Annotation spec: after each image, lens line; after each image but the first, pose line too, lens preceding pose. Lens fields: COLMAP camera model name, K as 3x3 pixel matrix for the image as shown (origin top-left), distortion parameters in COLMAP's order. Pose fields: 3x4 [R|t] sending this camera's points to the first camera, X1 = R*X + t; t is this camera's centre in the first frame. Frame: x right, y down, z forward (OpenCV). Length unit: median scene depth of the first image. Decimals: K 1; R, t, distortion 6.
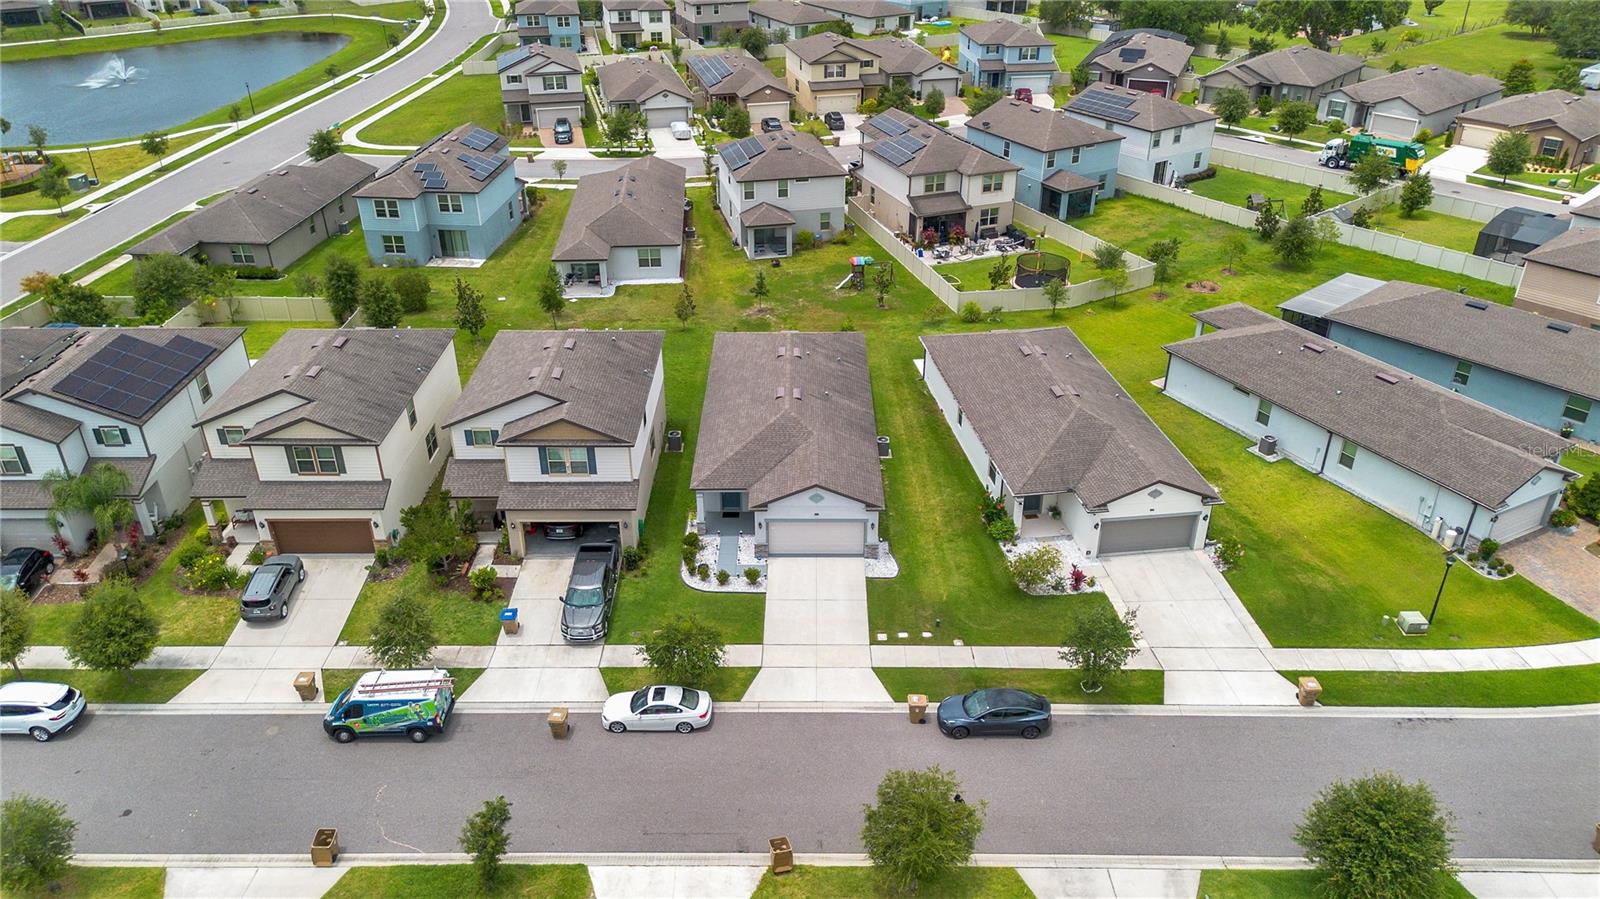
lens RADIAL K [[1166.6, 0, 801.8], [0, 1166.6, 444.8], [0, 0, 1]] dist [0.015534, -0.006615]
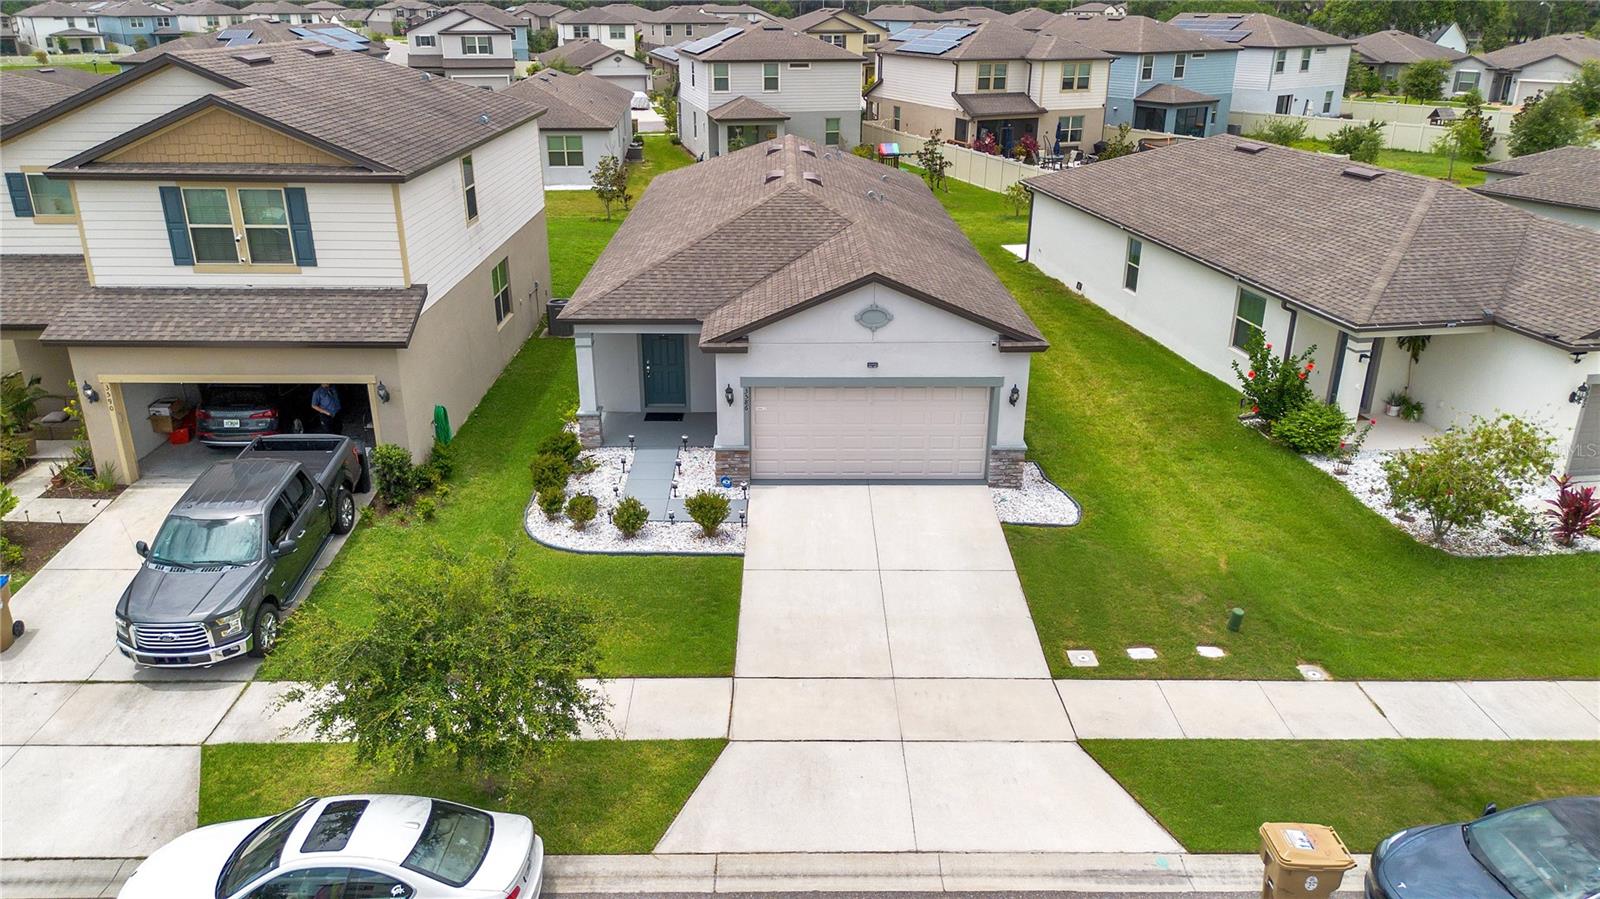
lens RADIAL K [[1166.6, 0, 796.7], [0, 1166.6, 455.1], [0, 0, 1]] dist [0.015534, -0.006615]
pose [[0.999913, -0.001701, 0.013081, -0.018017], [0.003217, 0.993157, -0.116745, 0.135662], [-0.012793, 0.116777, 0.993076, 0.610985]]
